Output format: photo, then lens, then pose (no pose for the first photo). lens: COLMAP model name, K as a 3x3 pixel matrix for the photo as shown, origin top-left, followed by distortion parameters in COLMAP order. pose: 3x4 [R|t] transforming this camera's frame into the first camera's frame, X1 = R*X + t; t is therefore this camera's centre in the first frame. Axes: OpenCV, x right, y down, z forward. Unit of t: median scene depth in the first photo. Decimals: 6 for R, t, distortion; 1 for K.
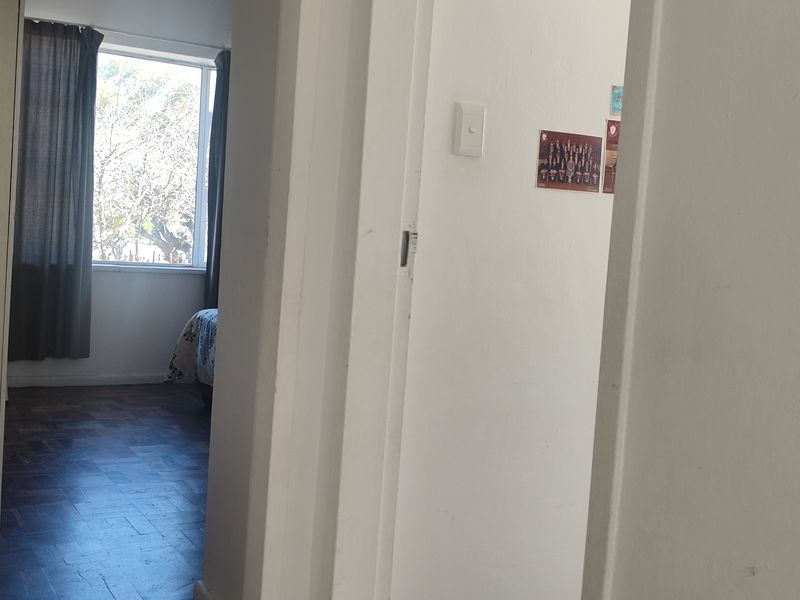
lens RADIAL K [[911.7, 0, 400.1], [0, 911.7, 299.8], [0, 0, 1]] dist [-0.006221, 0.000000]
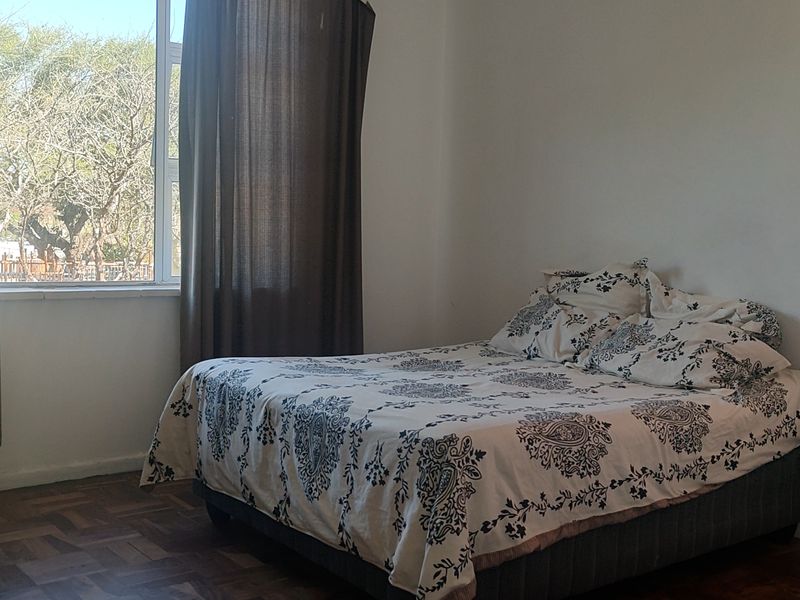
lens RADIAL K [[911.7, 0, 399.8], [0, 911.7, 299.8], [0, 0, 1]] dist [-0.006221, 0.000000]
pose [[0.990224, -0.043582, 0.132503, -0.165844], [0.041378, 0.998956, 0.019340, -0.035464], [-0.133208, -0.013669, 0.990994, 0.395571]]
